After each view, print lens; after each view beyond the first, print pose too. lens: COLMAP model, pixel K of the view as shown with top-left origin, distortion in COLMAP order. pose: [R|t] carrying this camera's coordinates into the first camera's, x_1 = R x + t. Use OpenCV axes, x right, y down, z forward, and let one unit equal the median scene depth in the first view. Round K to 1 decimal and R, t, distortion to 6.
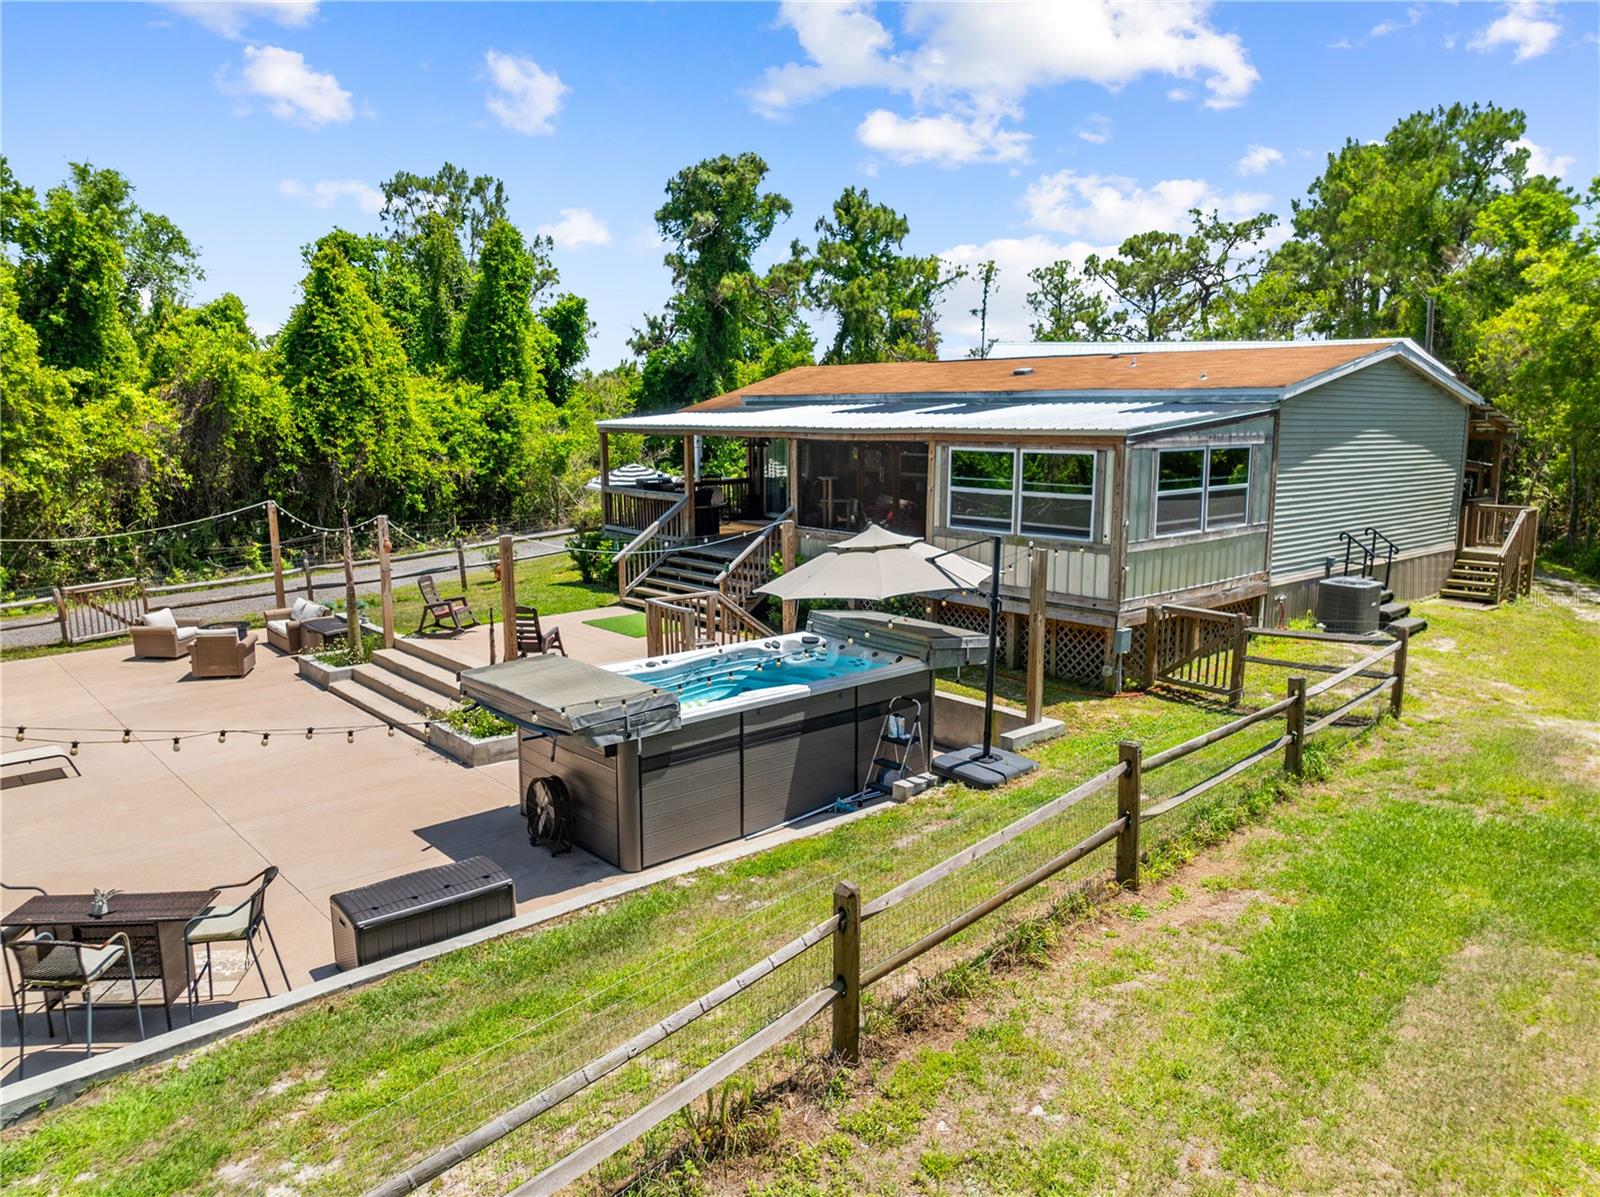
lens RADIAL K [[1123.2, 0, 806.5], [0, 1123.2, 595.7], [0, 0, 1]] dist [-0.038120, 0.001244]
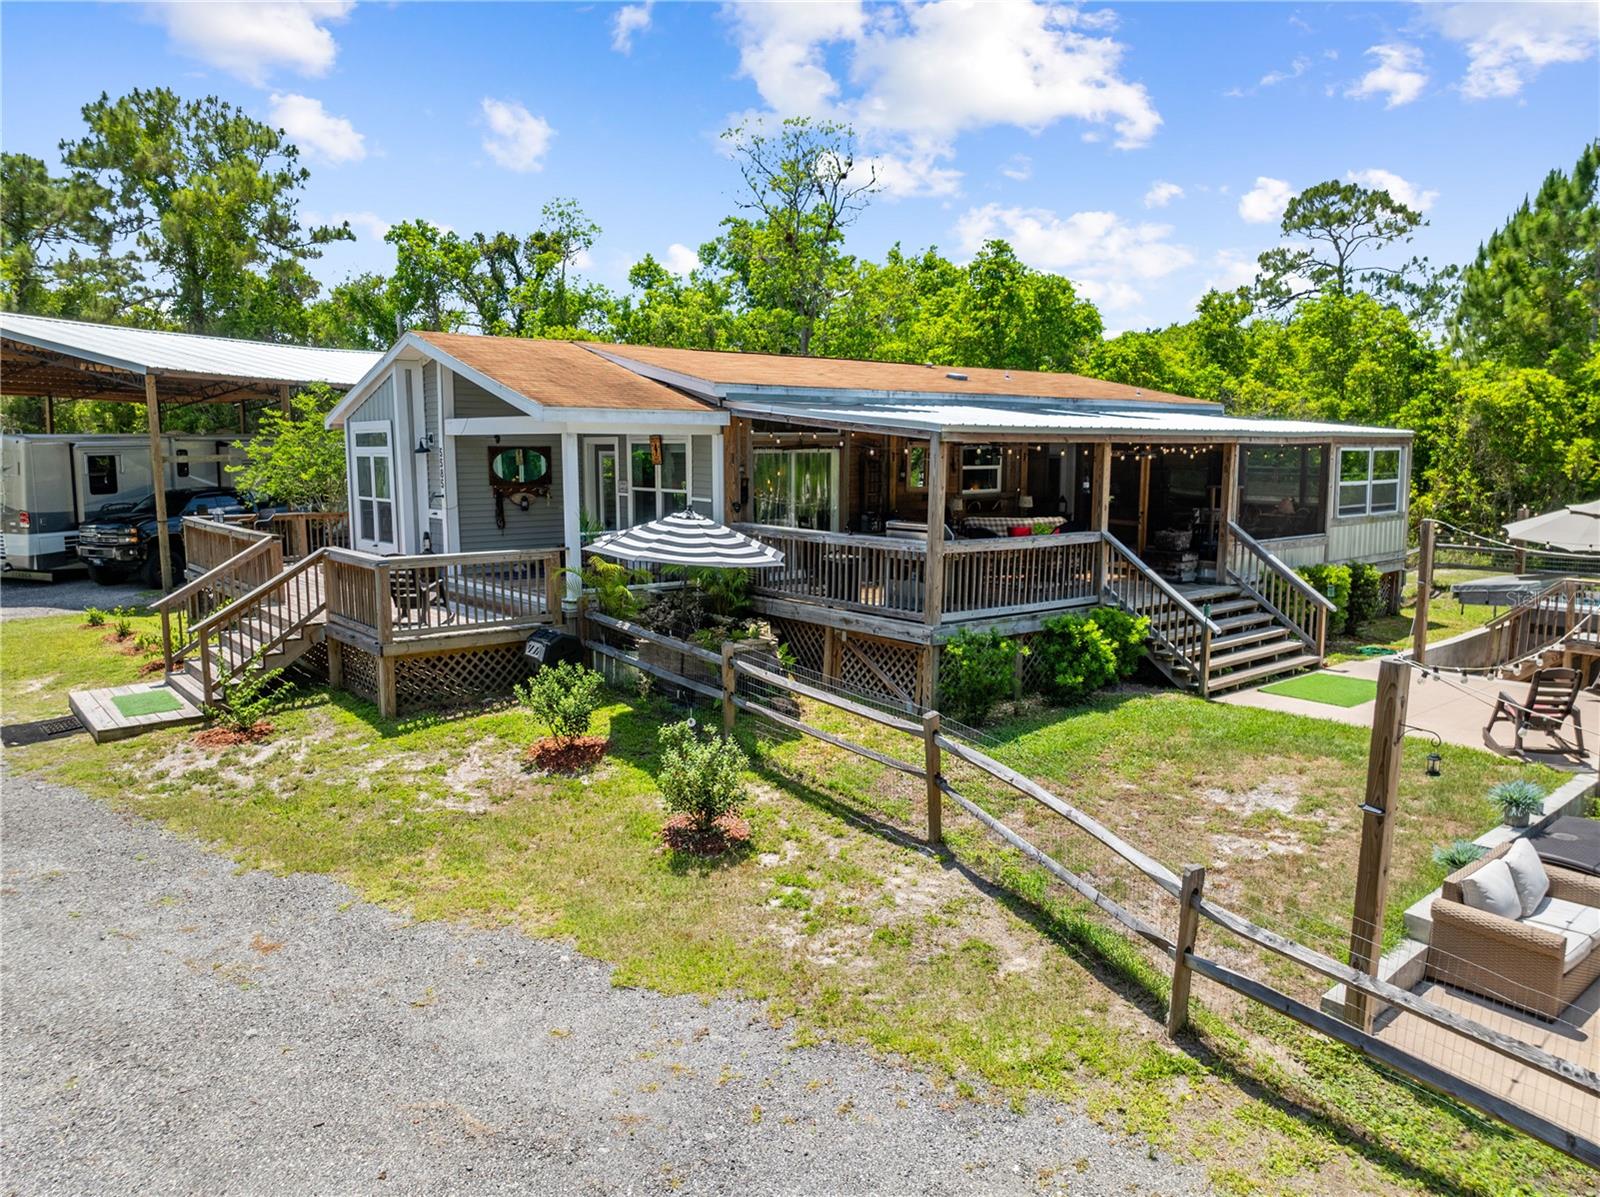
lens RADIAL K [[1123.2, 0, 806.5], [0, 1123.2, 595.7], [0, 0, 1]] dist [-0.038120, 0.001244]
pose [[0.012494, -0.135606, 0.990684, -0.525926], [0.156286, 0.978850, 0.132015, -0.111916], [-0.987633, 0.153181, 0.033424, 0.774014]]
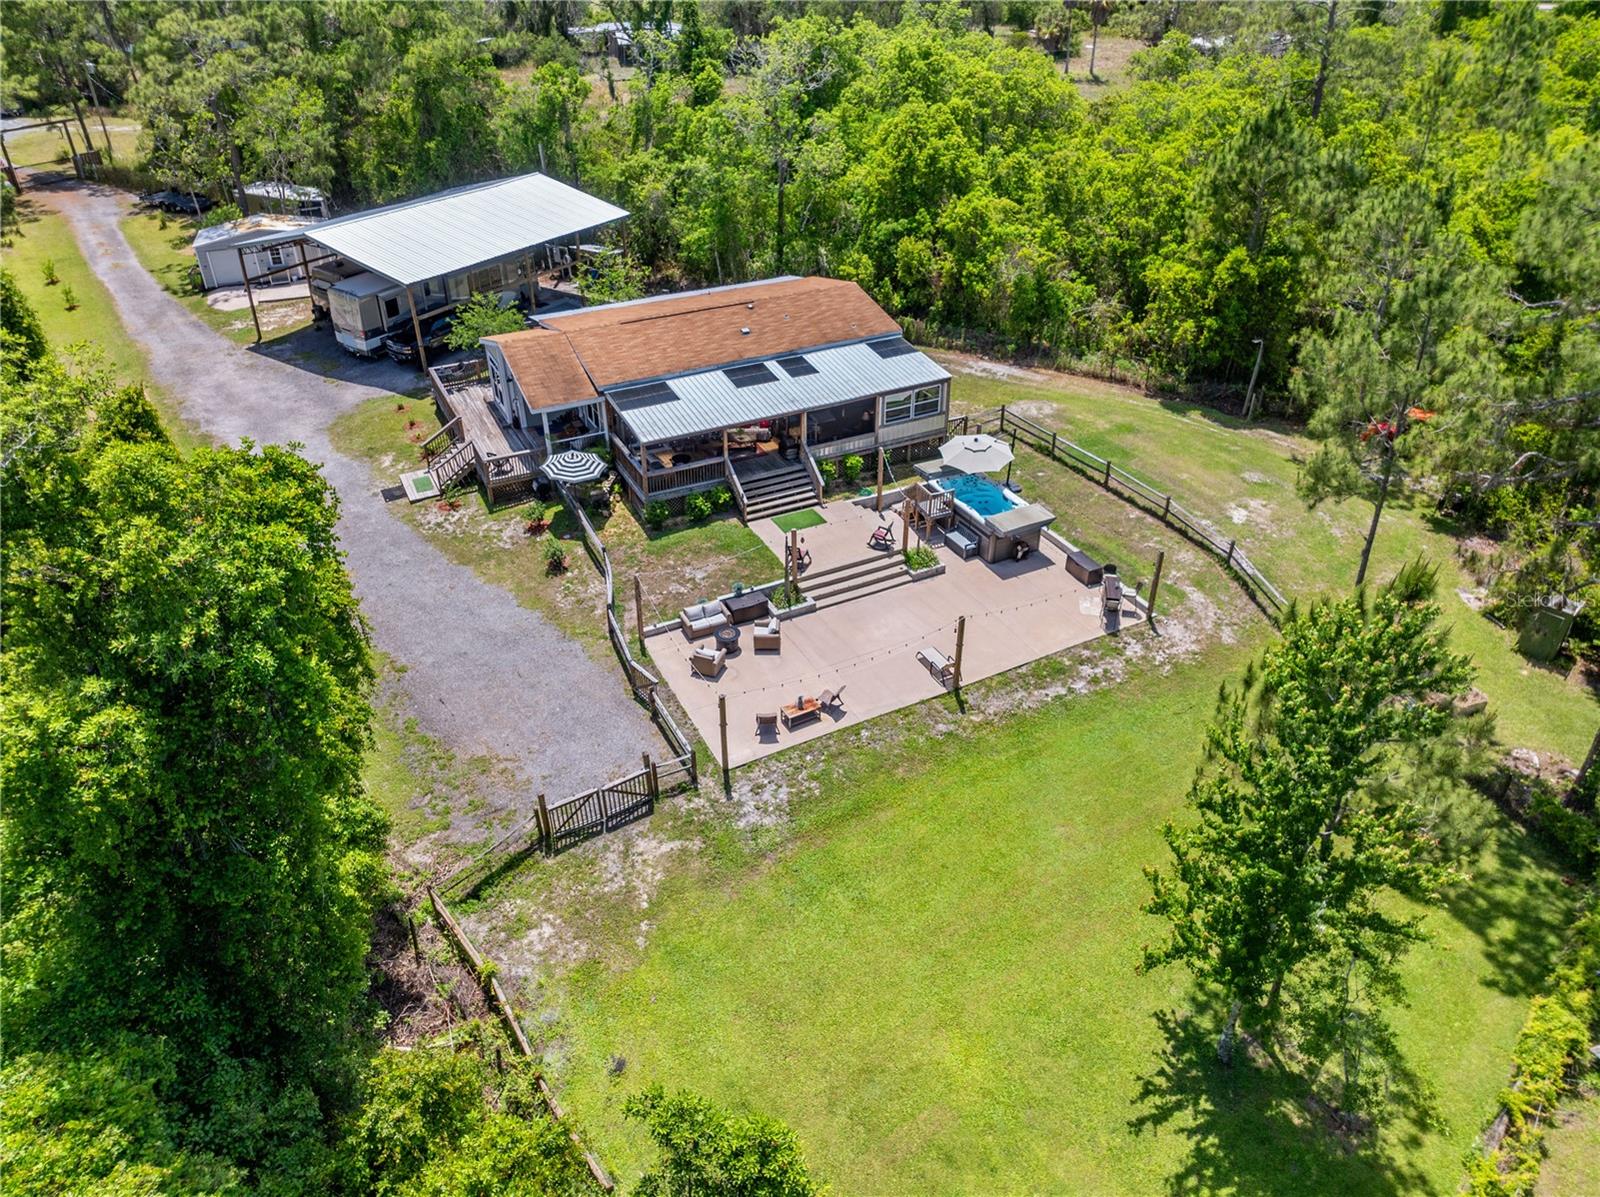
lens RADIAL K [[1125.3, 0, 806.3], [0, 1125.3, 591.9], [0, 0, 1]] dist [-0.022902, -0.032512]
pose [[0.243583, -0.532129, 0.810867, -1.166875], [0.153701, 0.846663, 0.509448, -0.565935], [-0.957624, 0.000538, 0.288022, 0.211396]]
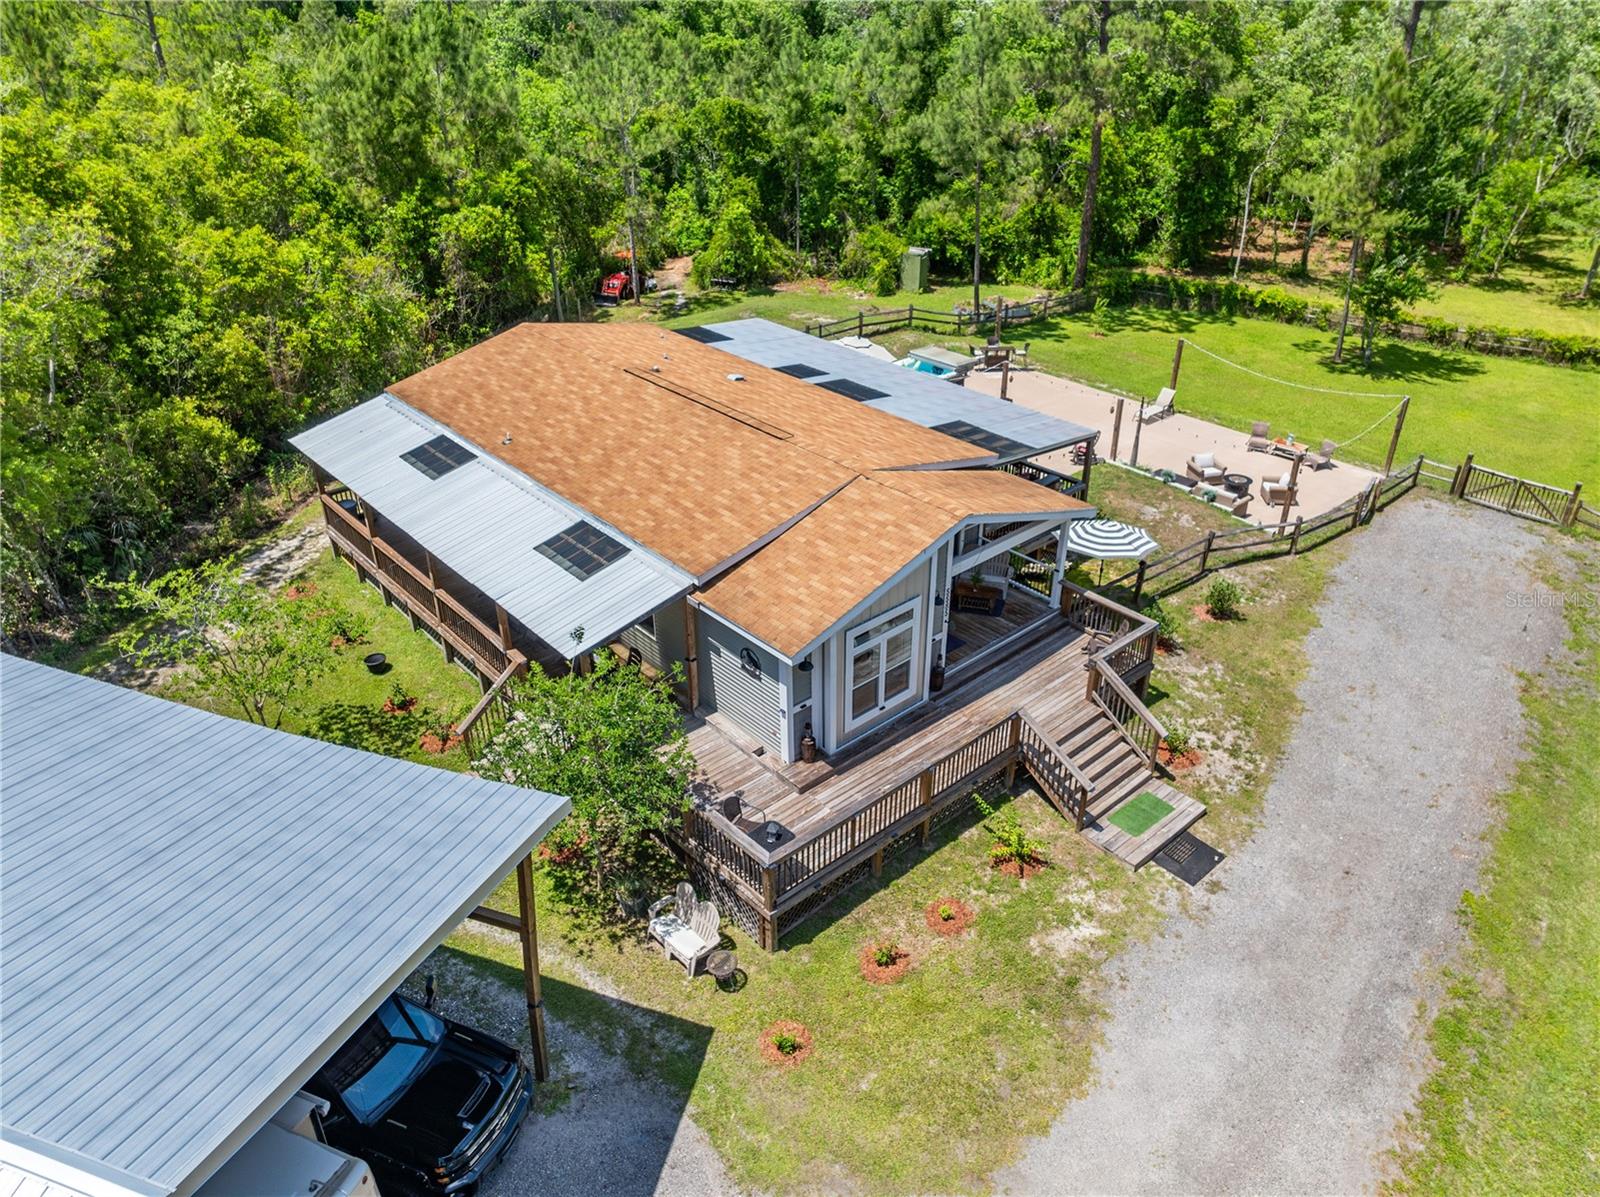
lens RADIAL K [[1123.2, 0, 806.5], [0, 1123.2, 595.7], [0, 0, 1]] dist [-0.038120, 0.001244]
pose [[-0.999967, 0.005931, -0.005604, 0.085286], [0.001071, 0.776215, 0.630467, -0.546529], [0.008089, 0.630440, -0.776196, 1.459825]]
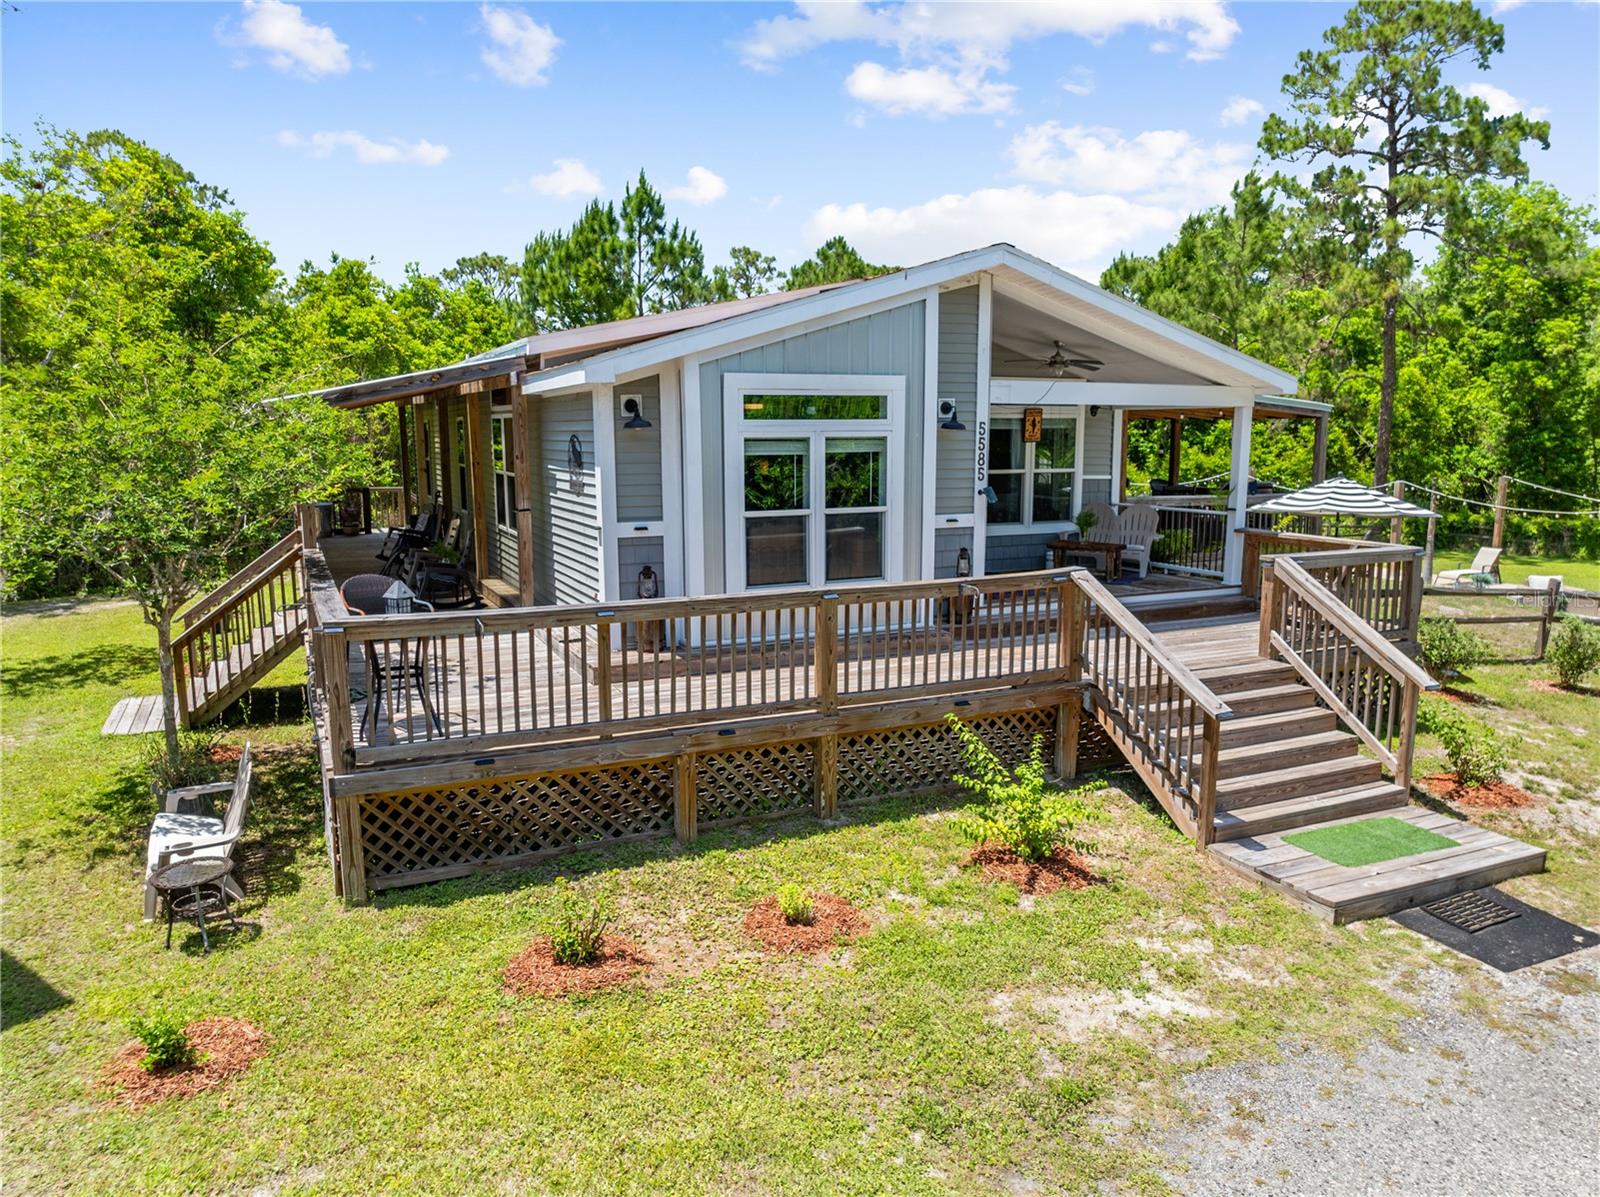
lens RADIAL K [[1126.8, 0, 808.4], [0, 1126.8, 590.9], [0, 0, 1]] dist [-0.051500, 0.029308]
pose [[-0.961243, -0.040567, 0.272703, -0.047775], [0.042565, 0.955421, 0.292164, -0.192846], [-0.272398, 0.292448, -0.916664, 1.309534]]
